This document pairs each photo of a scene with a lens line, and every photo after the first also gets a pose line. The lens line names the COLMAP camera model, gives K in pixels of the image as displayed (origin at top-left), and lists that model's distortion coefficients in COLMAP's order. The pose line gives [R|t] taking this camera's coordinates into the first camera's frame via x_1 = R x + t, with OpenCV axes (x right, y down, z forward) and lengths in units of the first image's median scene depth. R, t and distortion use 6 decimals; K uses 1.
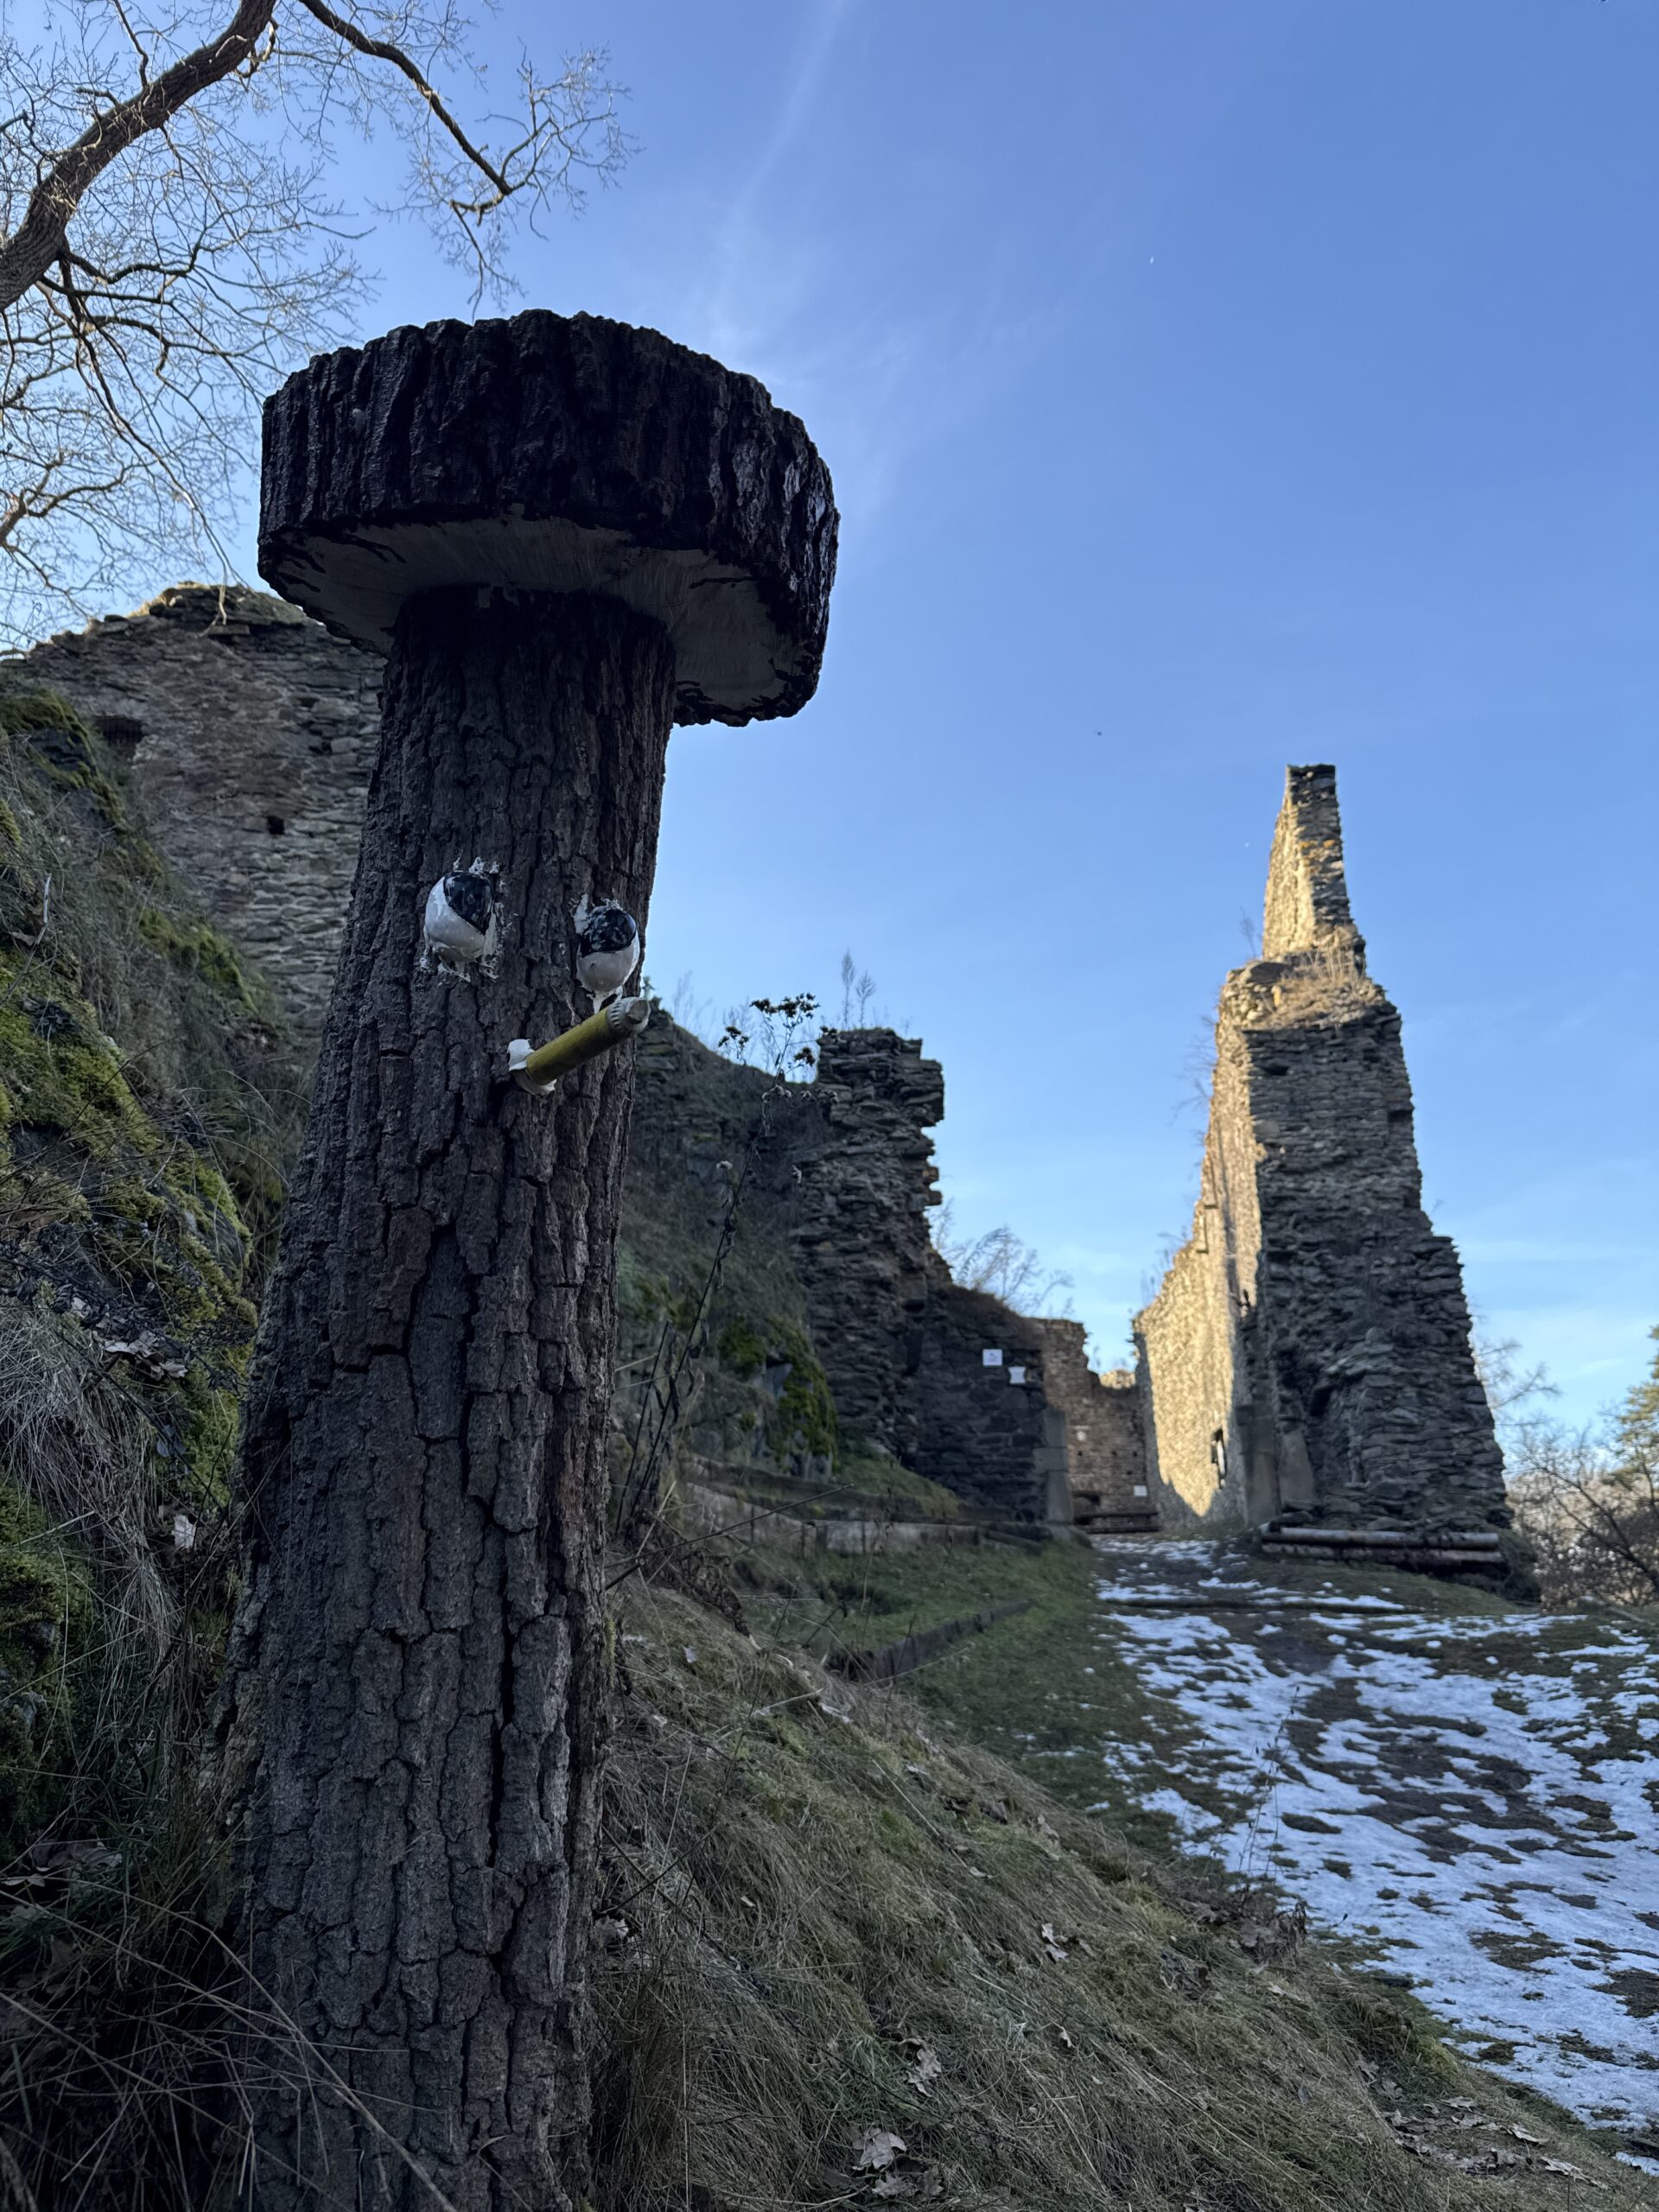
lens RADIAL K [[1545.3, 0, 825.8], [0, 1545.3, 1108.5], [0, 0, 1]] dist [0.119660, -0.126098]
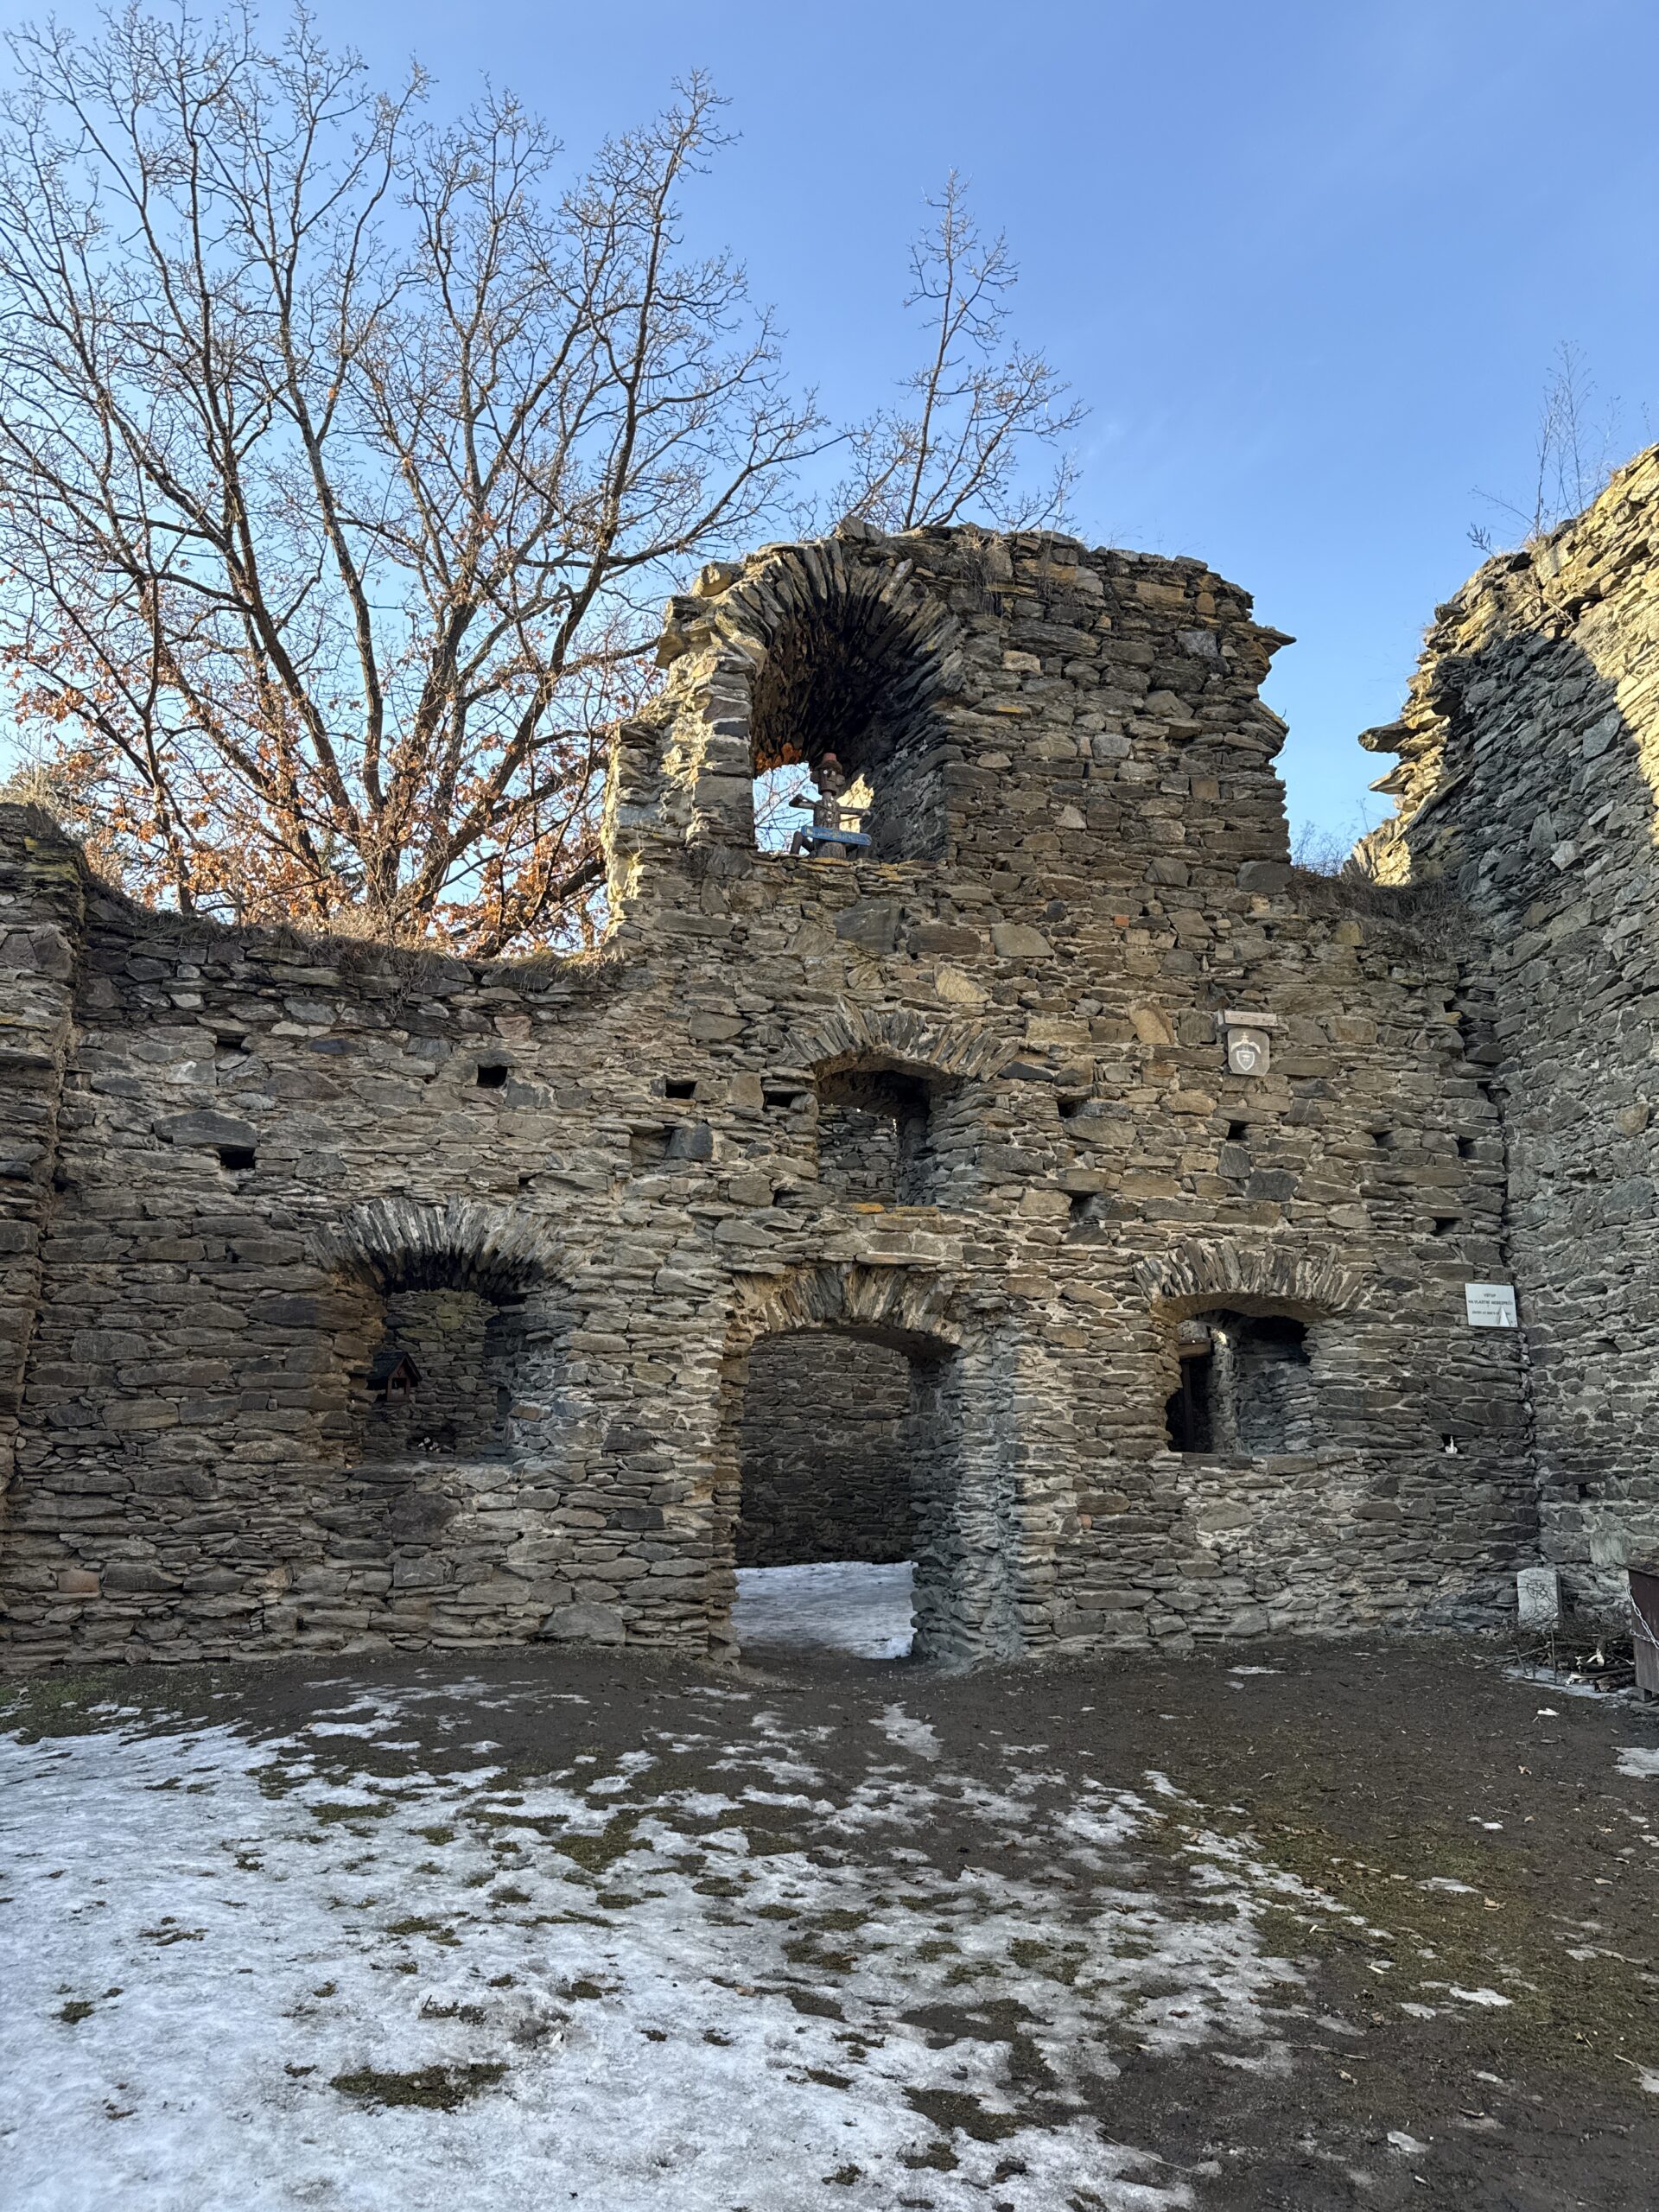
lens RADIAL K [[1545.3, 0, 818.0], [0, 1545.3, 1098.4], [0, 0, 1]] dist [0.119660, -0.126098]
pose [[0.986853, 0.057995, 0.150854, 0.072381], [-0.077078, 0.989297, 0.123900, 0.195254], [-0.142053, -0.133899, 0.980761, 0.797384]]
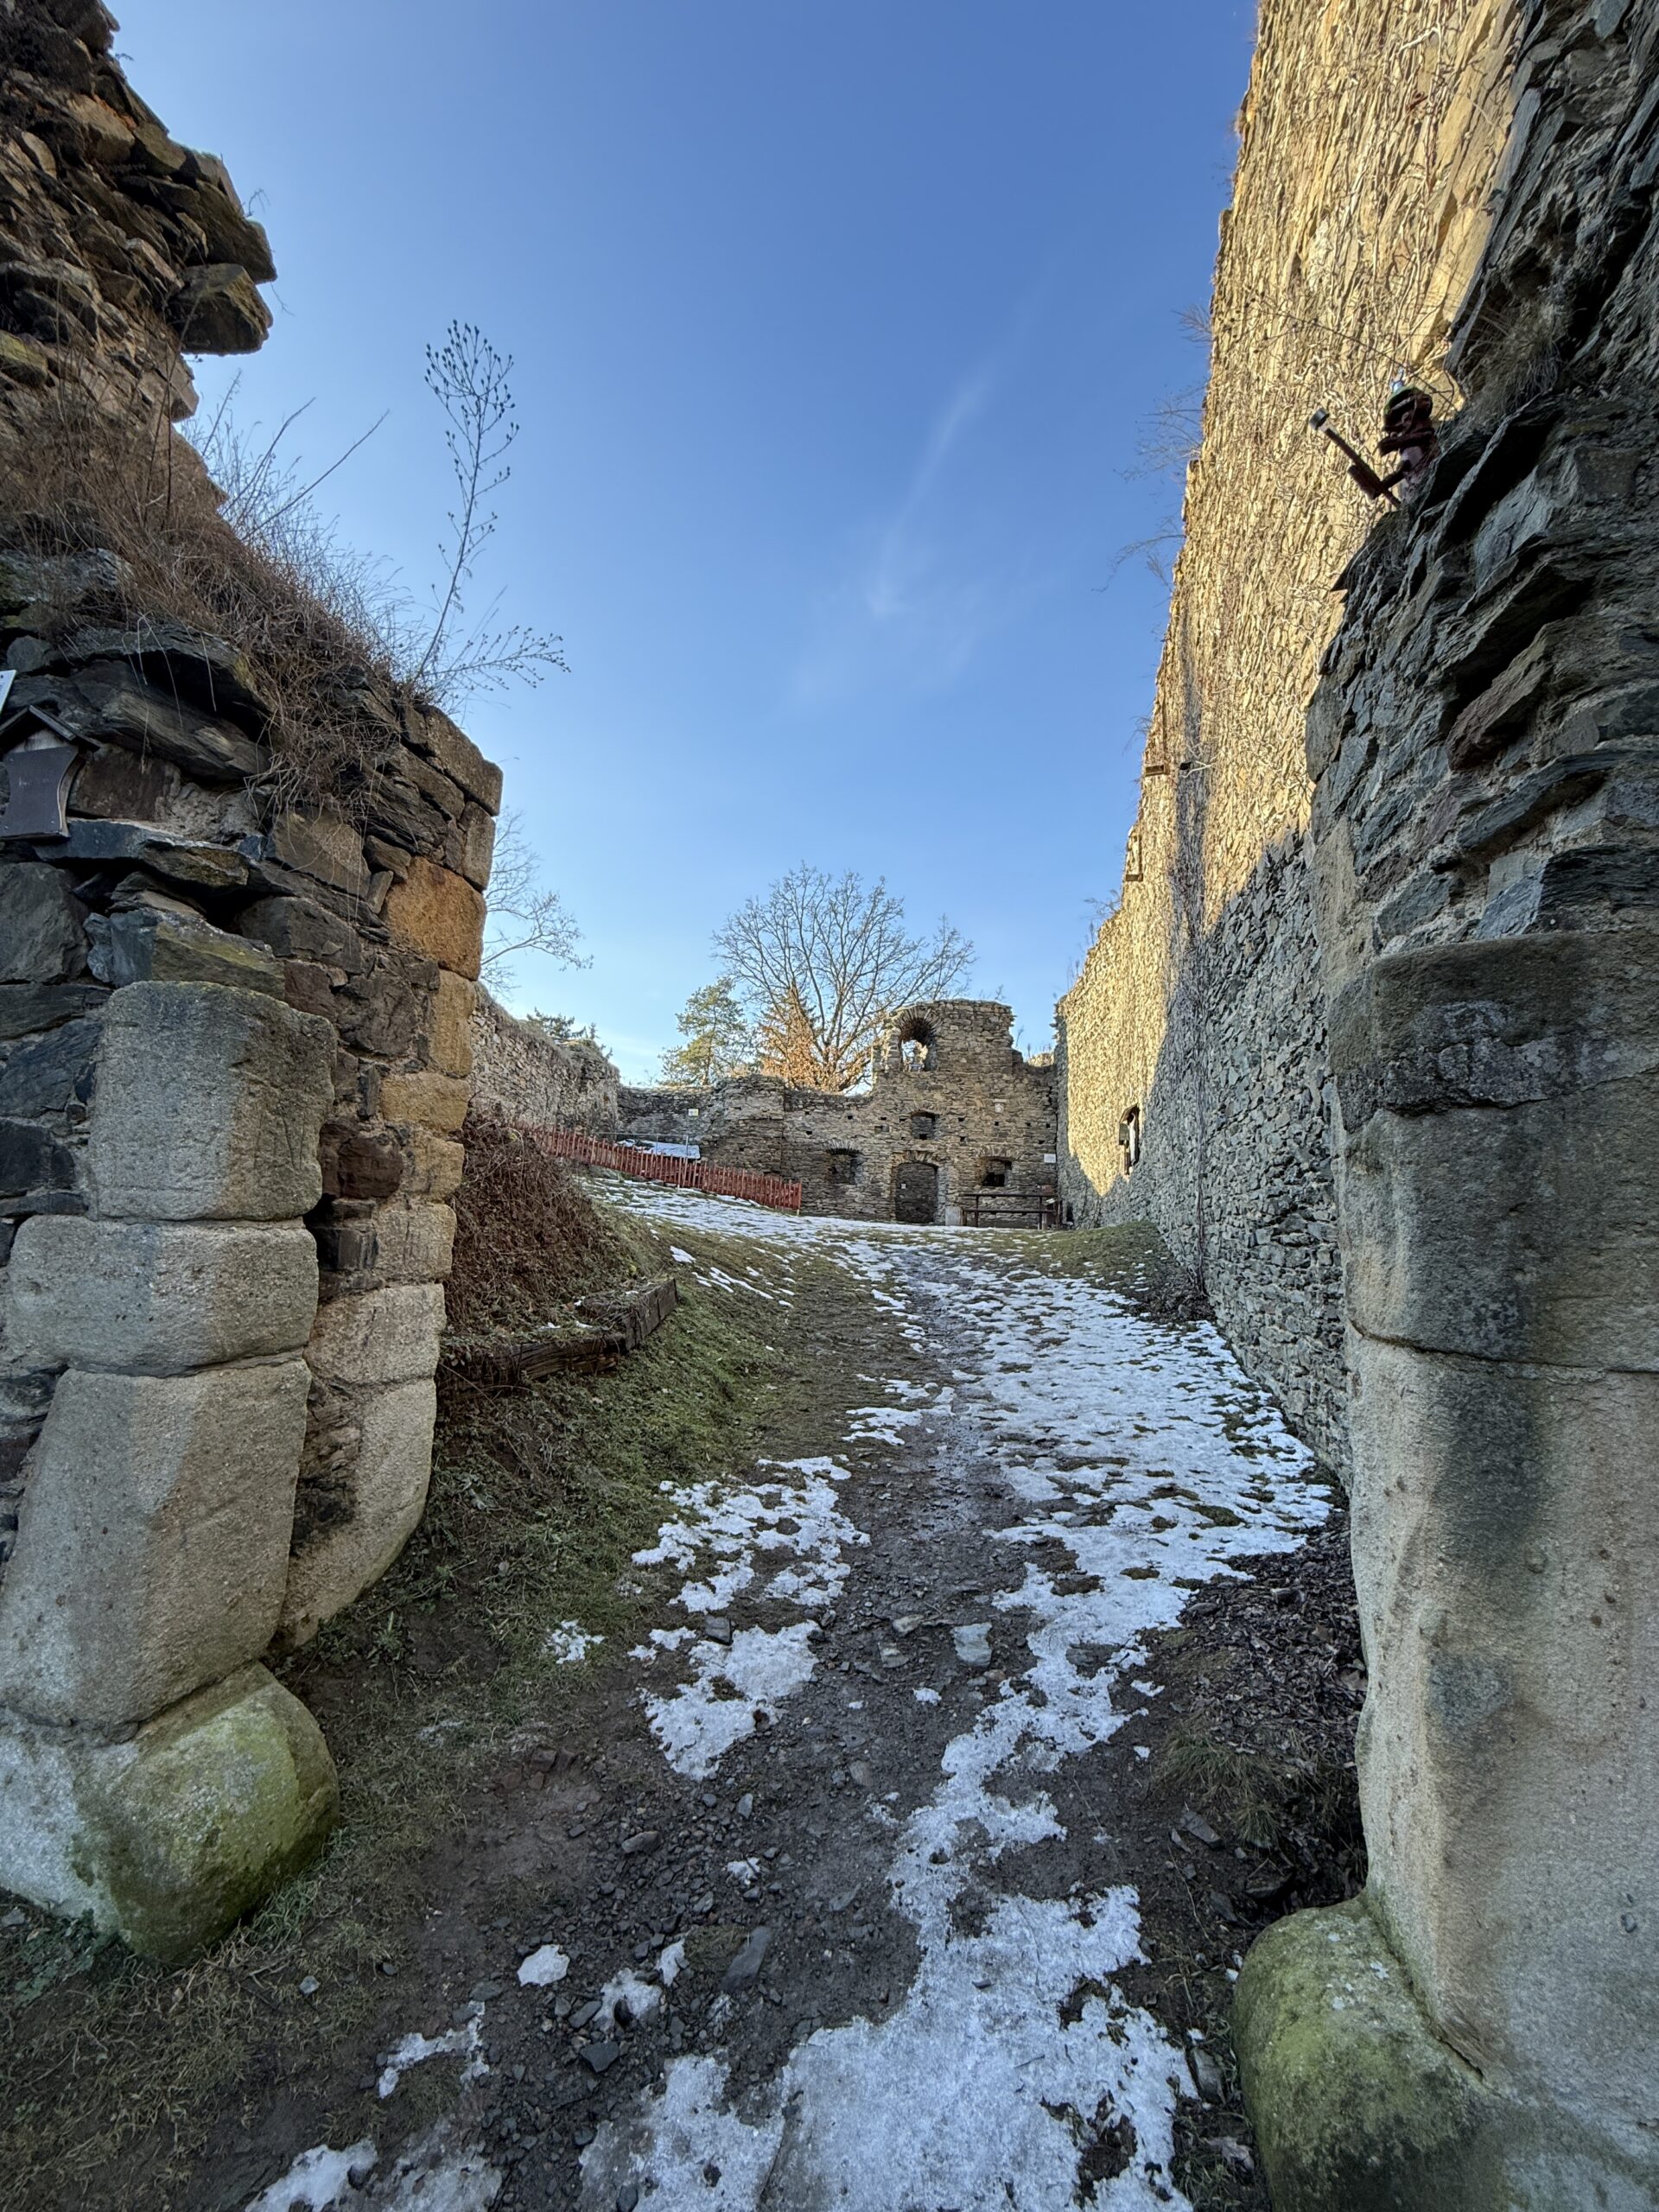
lens RADIAL K [[877.8, 0, 824.6], [0, 877.8, 1099.2], [0, 0, 1]] dist [-0.000646, 0.001413]
pose [[0.995590, 0.037397, -0.086039, 0.095993], [-0.018853, 0.978158, 0.207007, 0.080269], [0.091901, -0.204472, 0.974549, 0.395708]]
